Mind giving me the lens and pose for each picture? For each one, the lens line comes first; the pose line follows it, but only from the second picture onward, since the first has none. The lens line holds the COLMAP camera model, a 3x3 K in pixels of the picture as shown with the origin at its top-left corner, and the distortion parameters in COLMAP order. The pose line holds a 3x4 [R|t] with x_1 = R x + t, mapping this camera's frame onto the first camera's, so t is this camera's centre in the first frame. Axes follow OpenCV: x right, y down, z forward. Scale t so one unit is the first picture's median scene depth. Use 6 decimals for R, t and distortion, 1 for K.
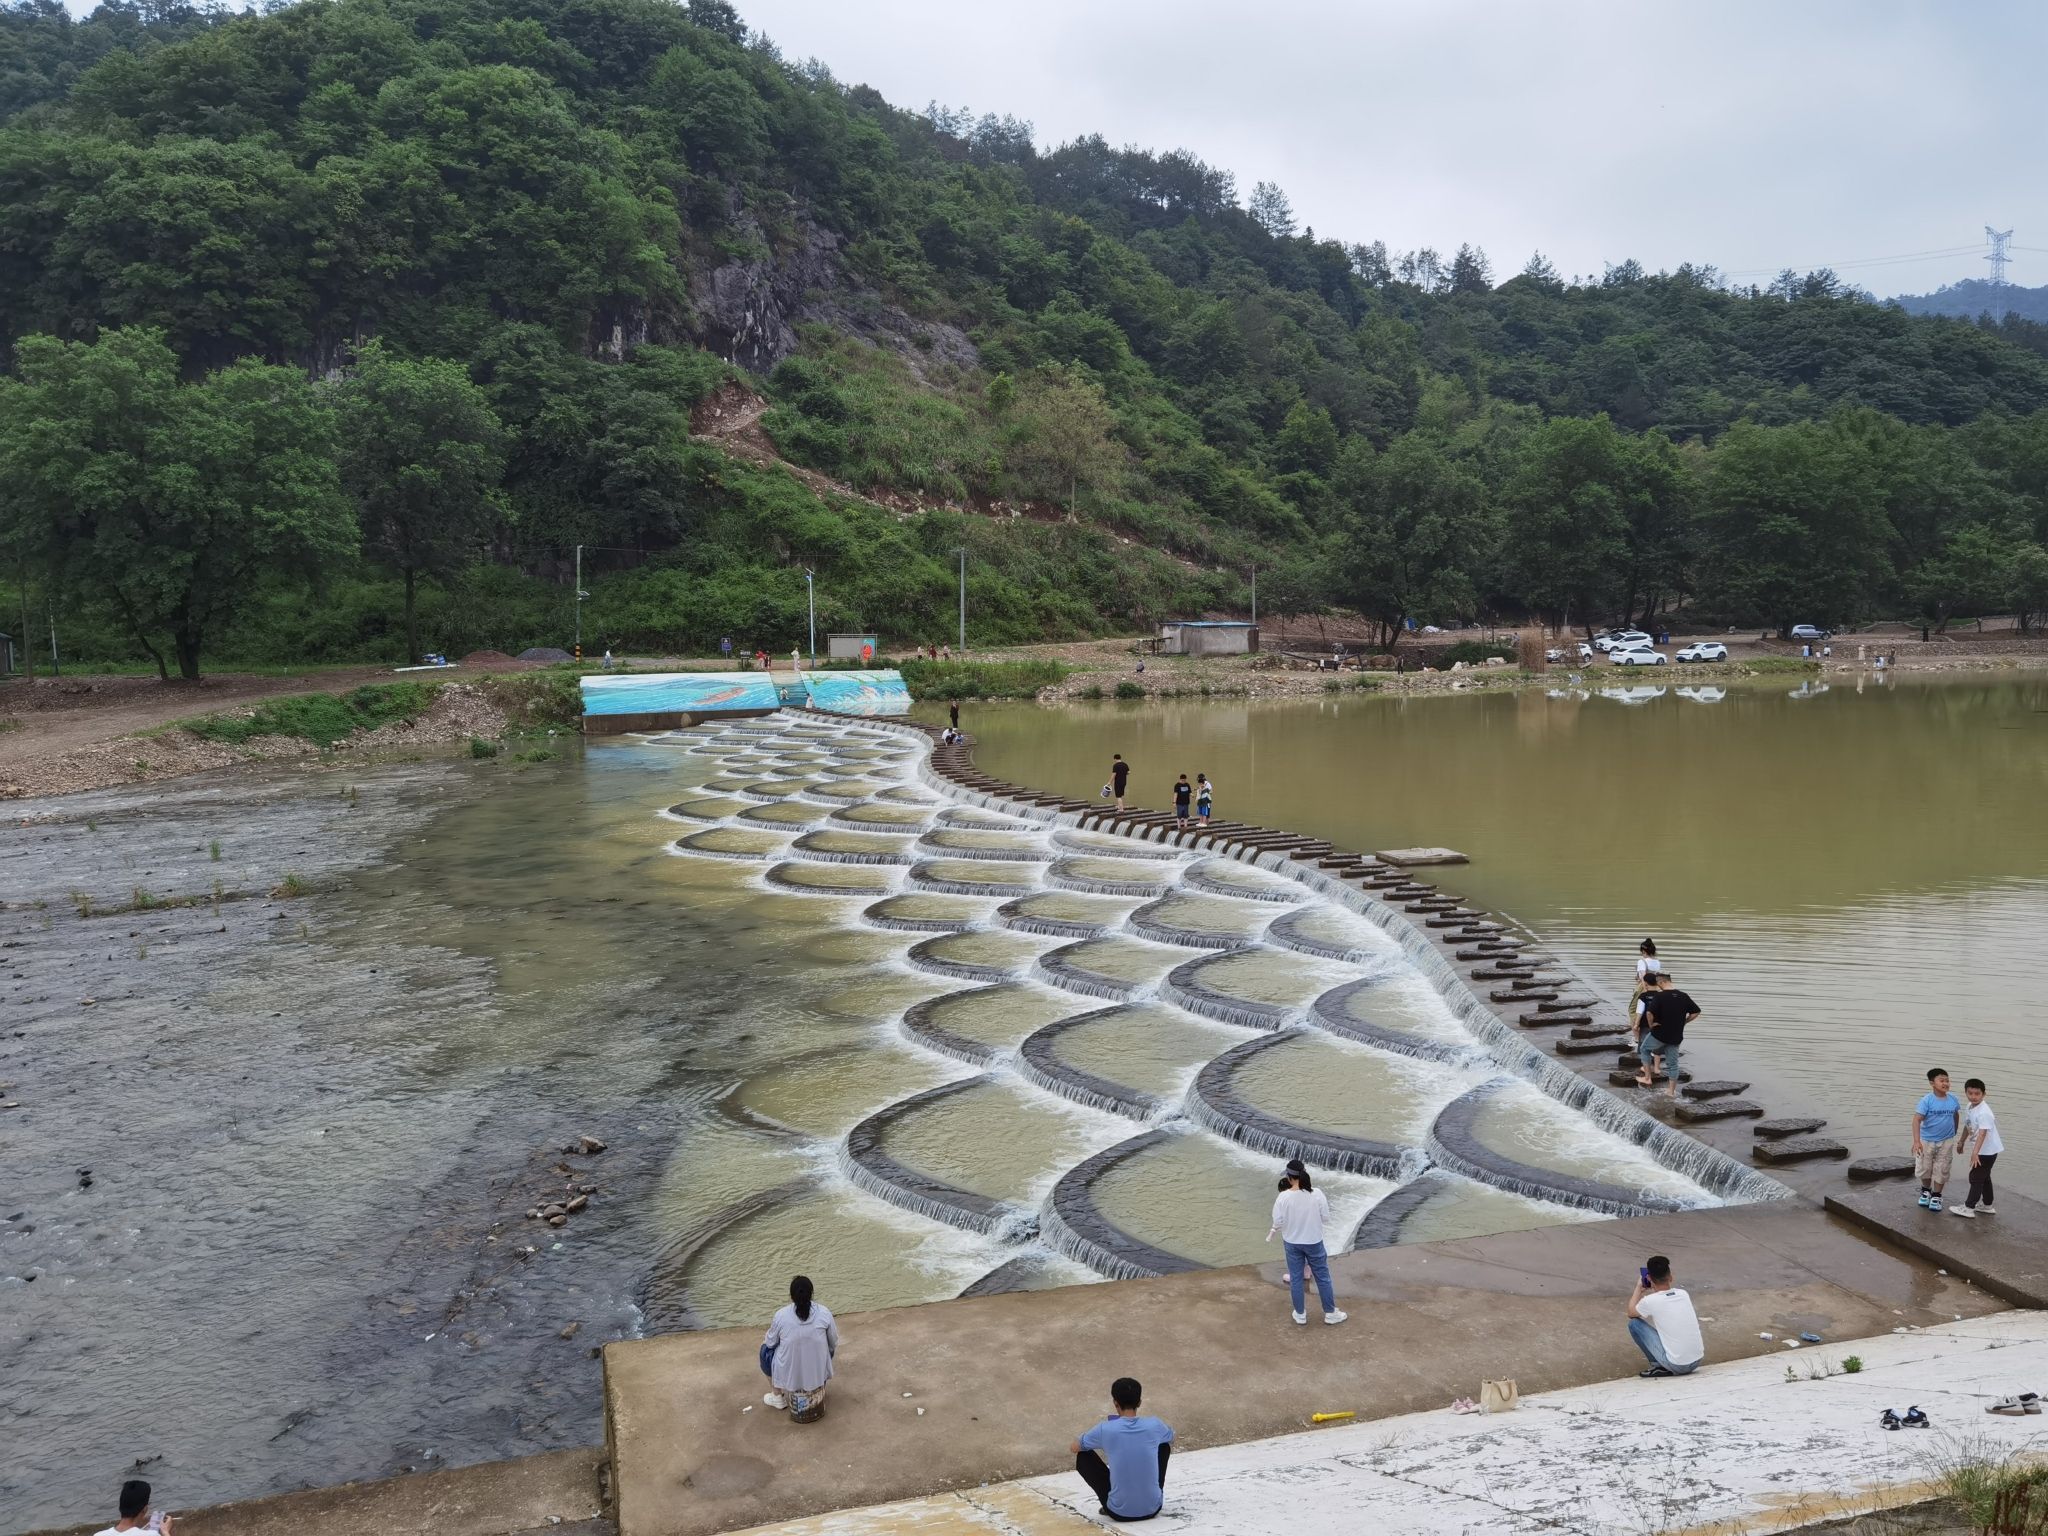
lens RADIAL K [[1639.3, 0, 1024.0], [0, 1639.3, 768.0], [0, 0, 1]] dist [0.008720, 0.011189]
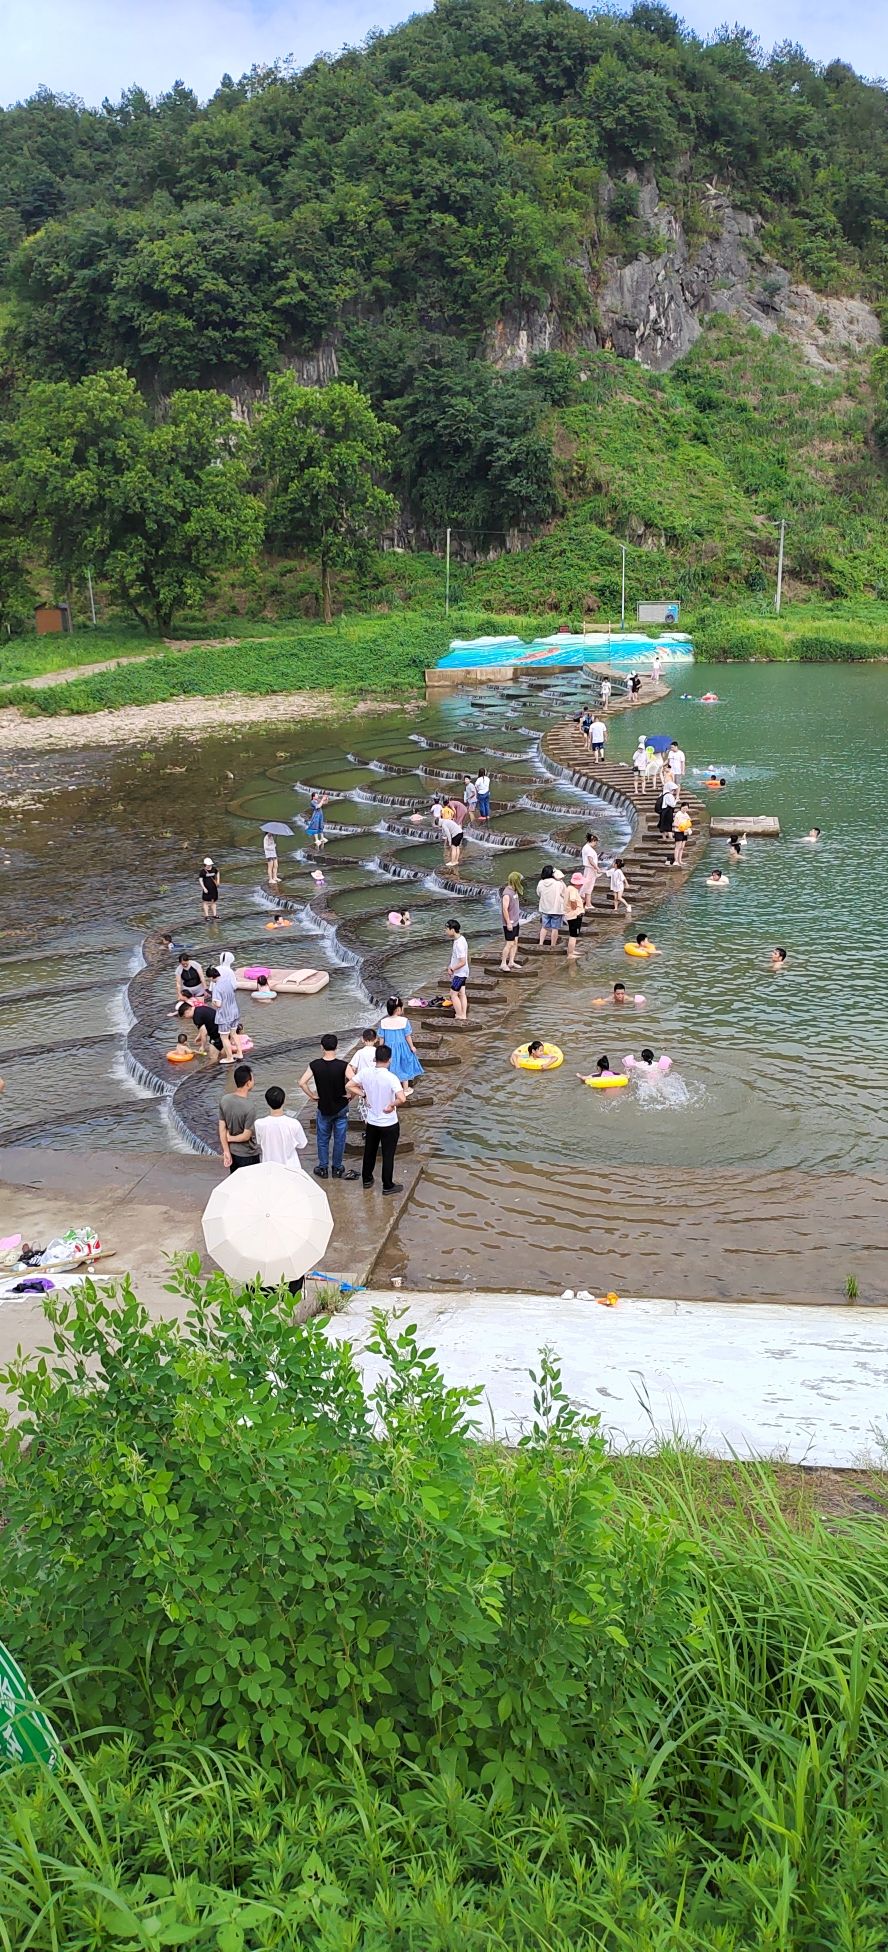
lens RADIAL K [[1285.5, 0, 444.0], [0, 1285.5, 976.0], [0, 0, 1]] dist [0.024706, -0.000775]
pose [[0.914374, 0.100674, -0.392155, 0.093090], [-0.019988, 0.978636, 0.204628, -0.003490], [0.404378, -0.179268, 0.896851, 0.049864]]
